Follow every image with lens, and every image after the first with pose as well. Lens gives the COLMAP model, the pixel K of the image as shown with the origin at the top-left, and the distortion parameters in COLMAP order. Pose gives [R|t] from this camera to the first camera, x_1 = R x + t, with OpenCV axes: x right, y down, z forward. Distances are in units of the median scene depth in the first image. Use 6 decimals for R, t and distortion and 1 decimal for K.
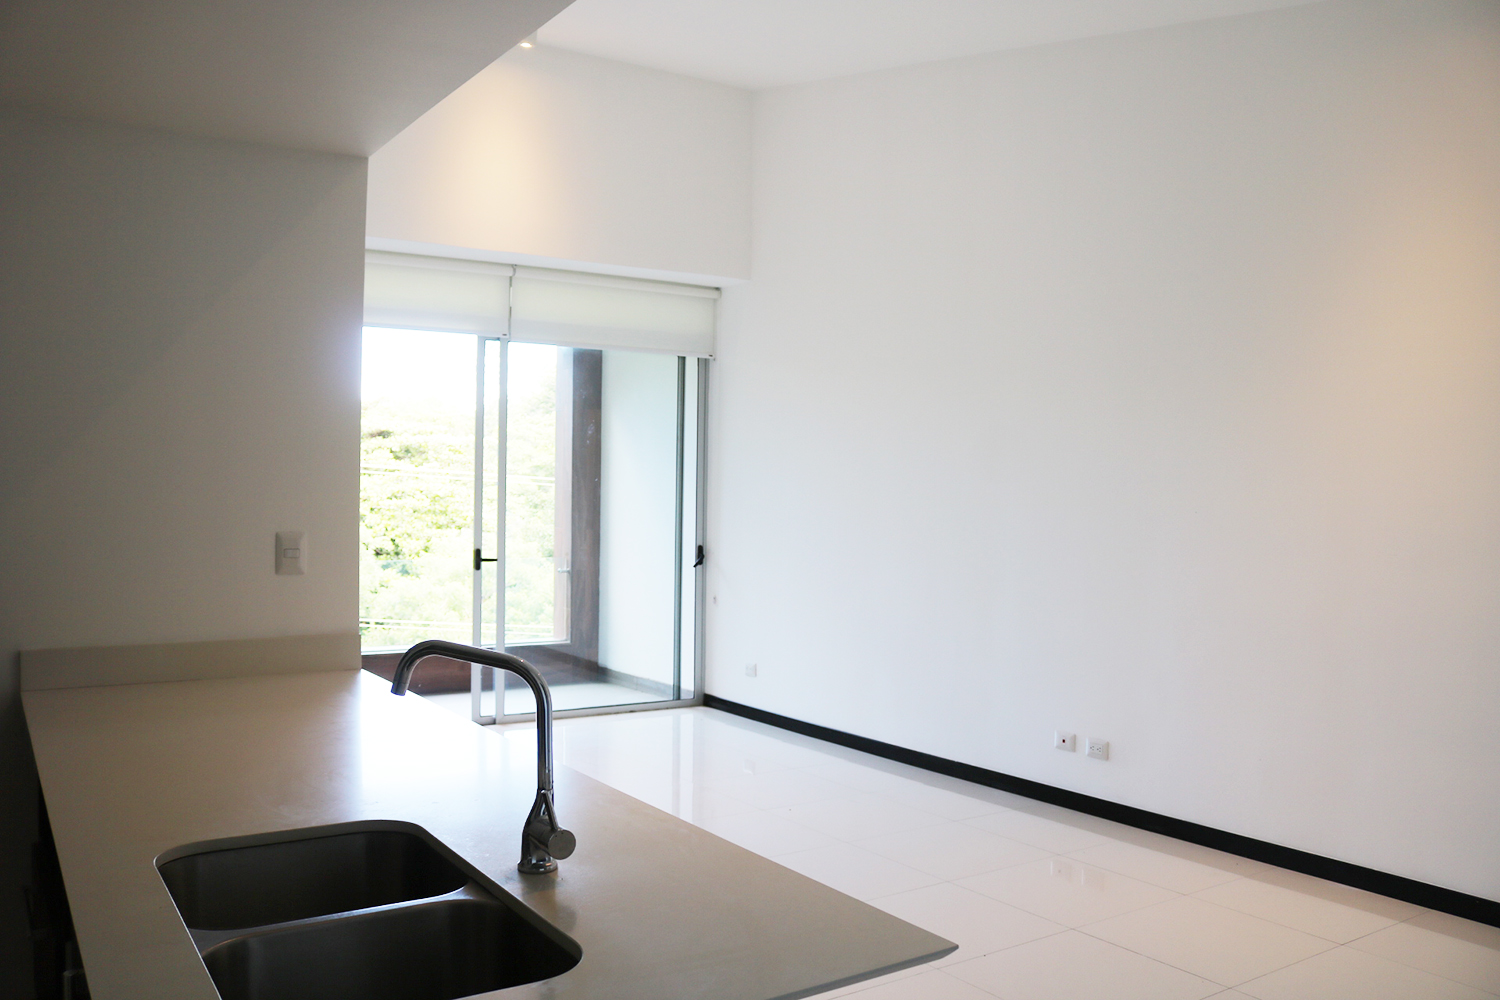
lens RADIAL K [[1241.8, 0, 750.0], [0, 1241.8, 500.0], [0, 0, 1]] dist [-0.096527, -0.000032]
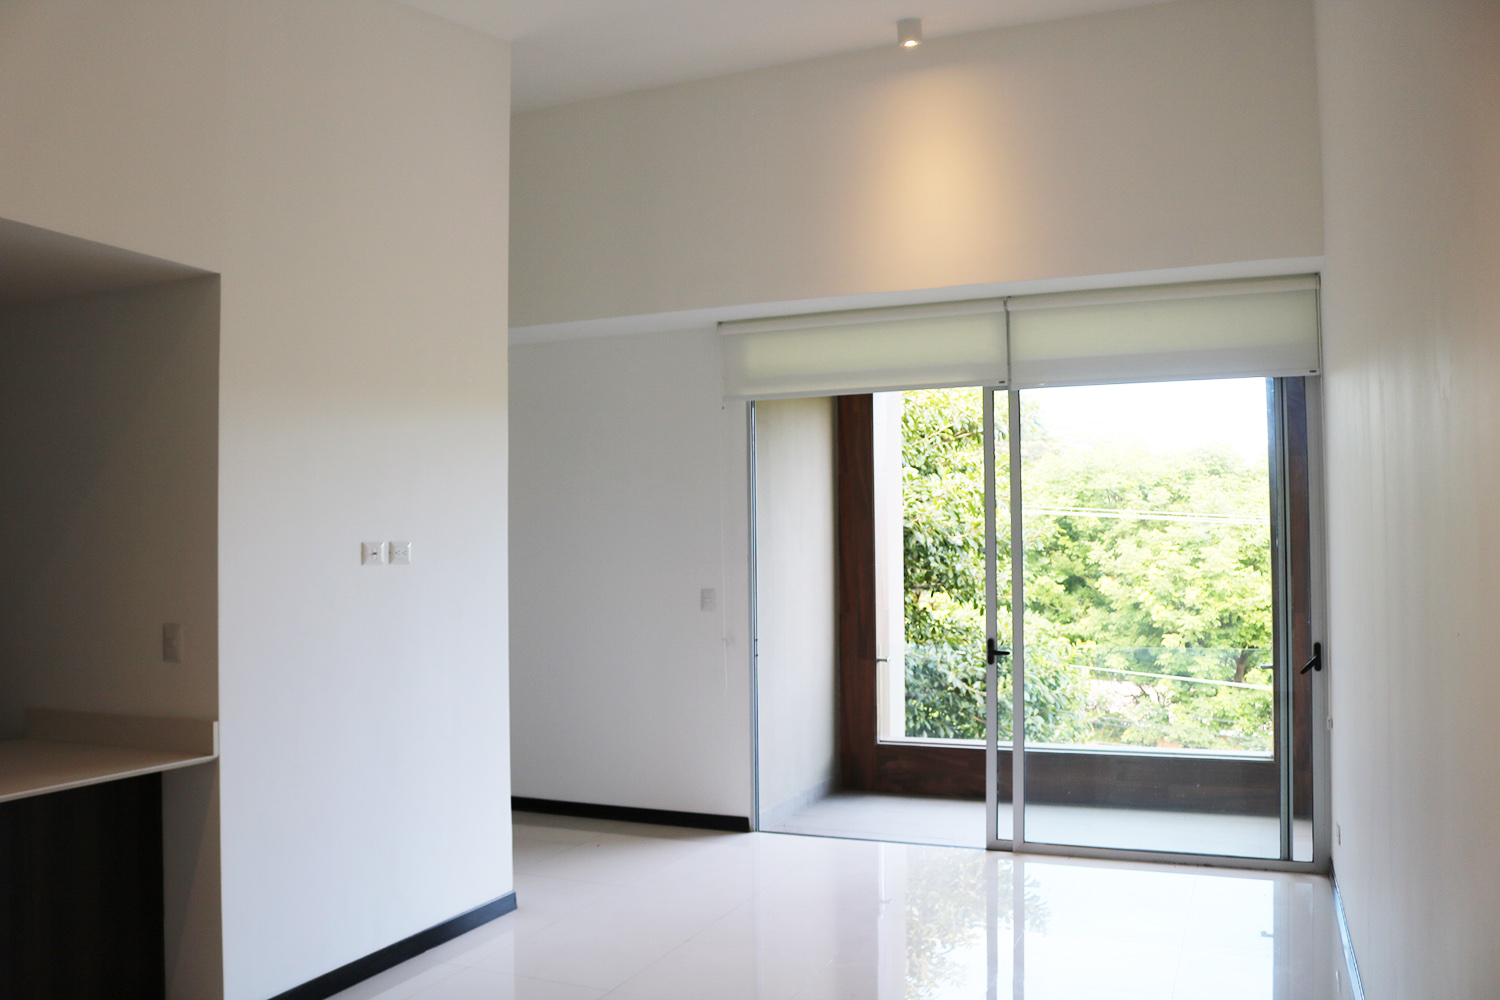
lens RADIAL K [[1241.8, 0, 750.0], [0, 1241.8, 500.0], [0, 0, 1]] dist [-0.096527, -0.000032]
pose [[0.552434, -0.048969, -0.832117, 0.393083], [0.007092, 0.998513, -0.054053, -0.010529], [0.833526, 0.023959, 0.551960, 0.396691]]
